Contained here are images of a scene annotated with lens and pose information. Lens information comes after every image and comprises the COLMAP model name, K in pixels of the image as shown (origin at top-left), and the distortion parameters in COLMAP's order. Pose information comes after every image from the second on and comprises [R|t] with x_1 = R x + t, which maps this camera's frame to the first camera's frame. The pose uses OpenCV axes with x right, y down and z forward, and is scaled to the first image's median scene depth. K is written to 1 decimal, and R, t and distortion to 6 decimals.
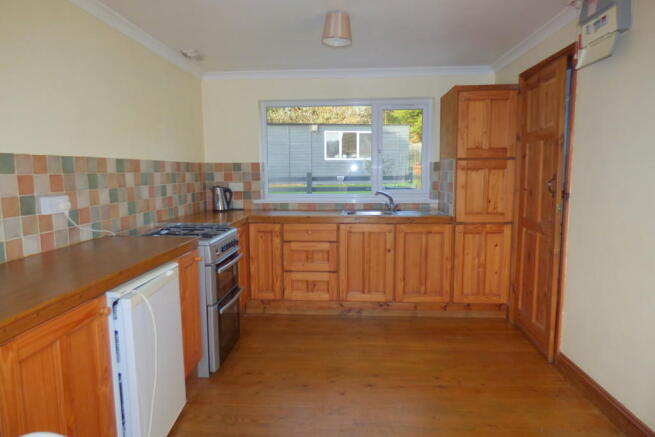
lens RADIAL K [[390.6, 0, 327.5], [0, 390.6, 218.5], [0, 0, 1]] dist [-0.023169, -0.001421]
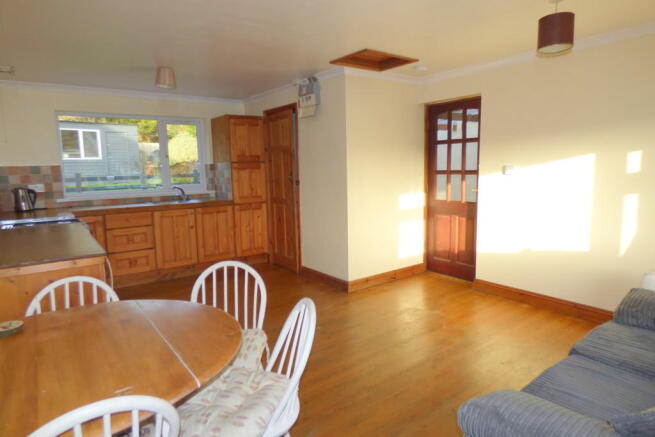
lens RADIAL K [[390.6, 0, 327.5], [0, 390.6, 218.5], [0, 0, 1]] dist [-0.023169, -0.001421]
pose [[0.760428, -0.093037, 0.642723, -0.371840], [0.089593, 0.995251, 0.038067, 0.040586], [-0.643212, 0.028636, 0.765152, -0.395129]]
